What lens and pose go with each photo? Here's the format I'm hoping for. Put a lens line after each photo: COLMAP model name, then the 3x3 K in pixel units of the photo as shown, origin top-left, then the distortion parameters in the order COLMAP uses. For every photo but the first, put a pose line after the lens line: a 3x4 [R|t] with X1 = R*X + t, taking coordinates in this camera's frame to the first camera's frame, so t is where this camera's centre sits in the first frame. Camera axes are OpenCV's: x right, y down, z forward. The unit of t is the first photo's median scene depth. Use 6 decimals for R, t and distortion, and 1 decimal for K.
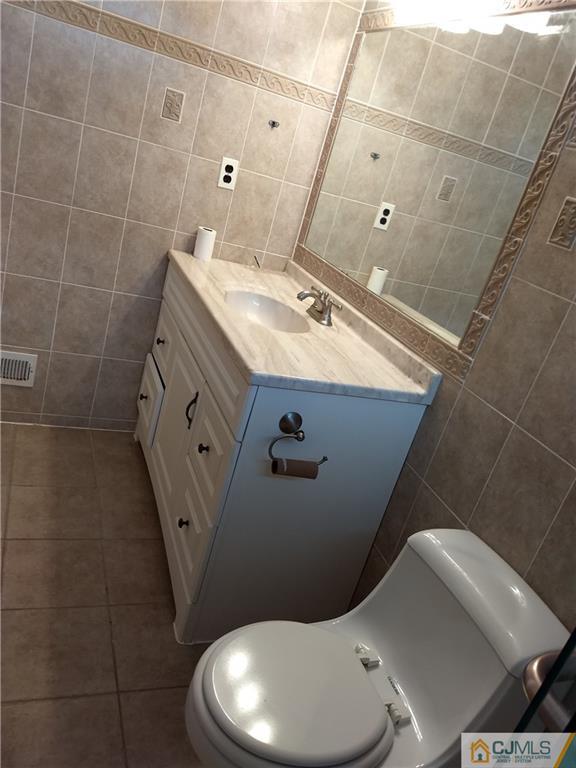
lens RADIAL K [[600.8, 0, 288.0], [0, 600.8, 384.0], [0, 0, 1]] dist [0.209447, -0.348559]
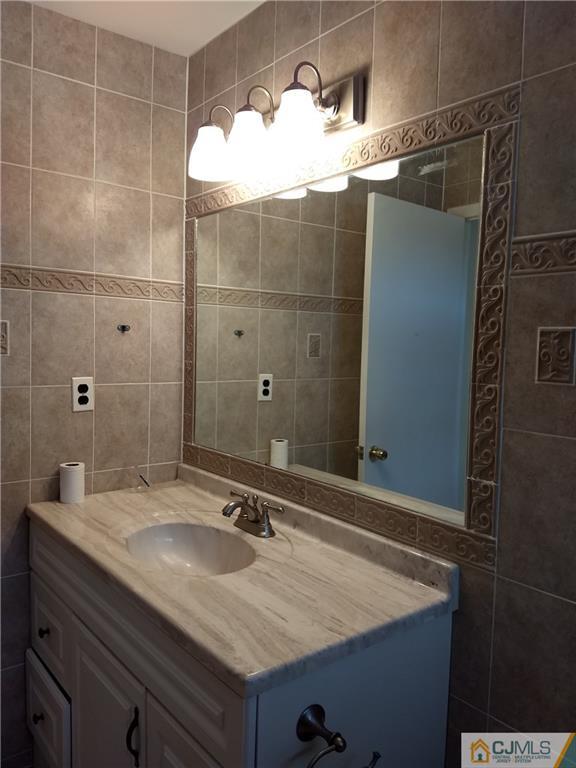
lens RADIAL K [[584.0, 0, 288.0], [0, 584.0, 384.0], [0, 0, 1]] dist [0.287886, -0.513094]
pose [[0.918352, -0.268467, 0.290784, -0.080435], [0.332238, 0.922214, -0.197836, -0.111154], [-0.215053, 0.278293, 0.936112, 0.194105]]
